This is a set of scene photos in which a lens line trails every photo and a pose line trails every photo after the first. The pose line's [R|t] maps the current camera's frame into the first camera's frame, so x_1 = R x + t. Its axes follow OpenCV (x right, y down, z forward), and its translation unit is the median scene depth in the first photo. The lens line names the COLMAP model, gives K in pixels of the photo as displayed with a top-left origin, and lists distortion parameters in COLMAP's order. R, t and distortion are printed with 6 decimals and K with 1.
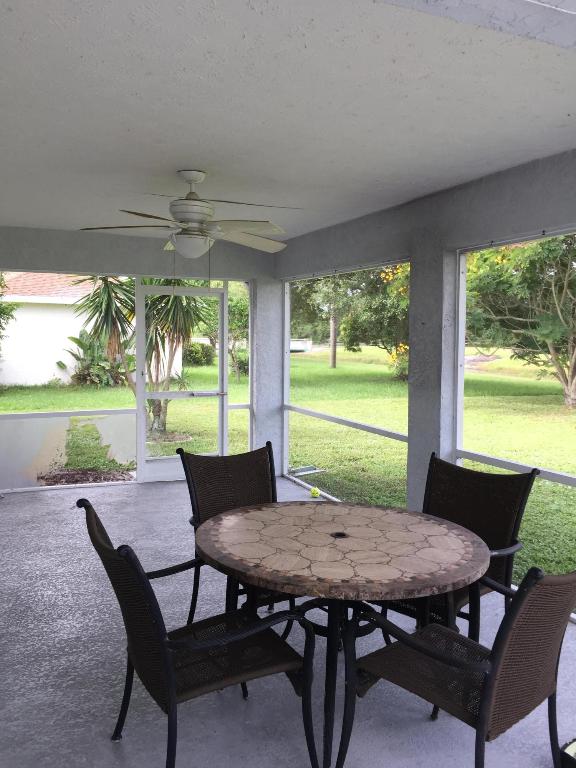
lens RADIAL K [[663.9, 0, 288.0], [0, 663.9, 384.0], [0, 0, 1]] dist [0.007948, -0.007094]
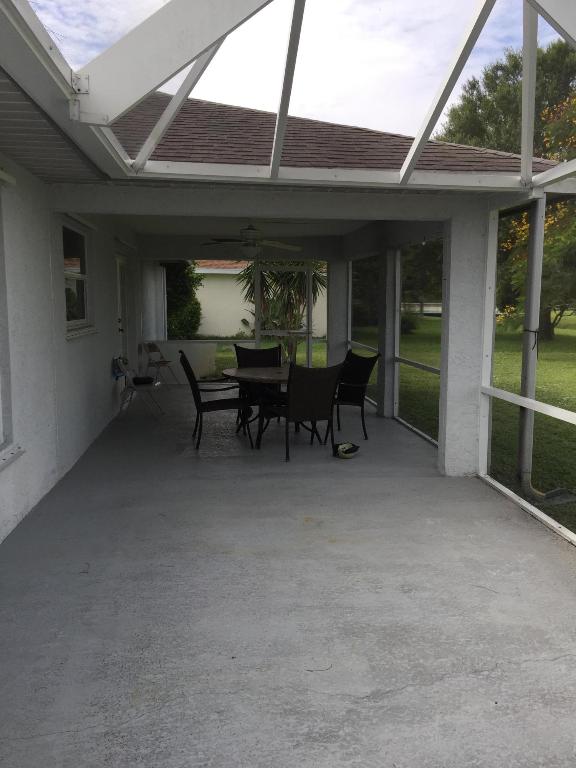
lens RADIAL K [[663.9, 0, 288.0], [0, 663.9, 384.0], [0, 0, 1]] dist [0.007948, -0.007094]
pose [[0.952000, 0.045793, -0.302653, 0.227369], [-0.030983, 0.998084, 0.053560, 0.035040], [0.304526, -0.041612, 0.951595, -0.358168]]
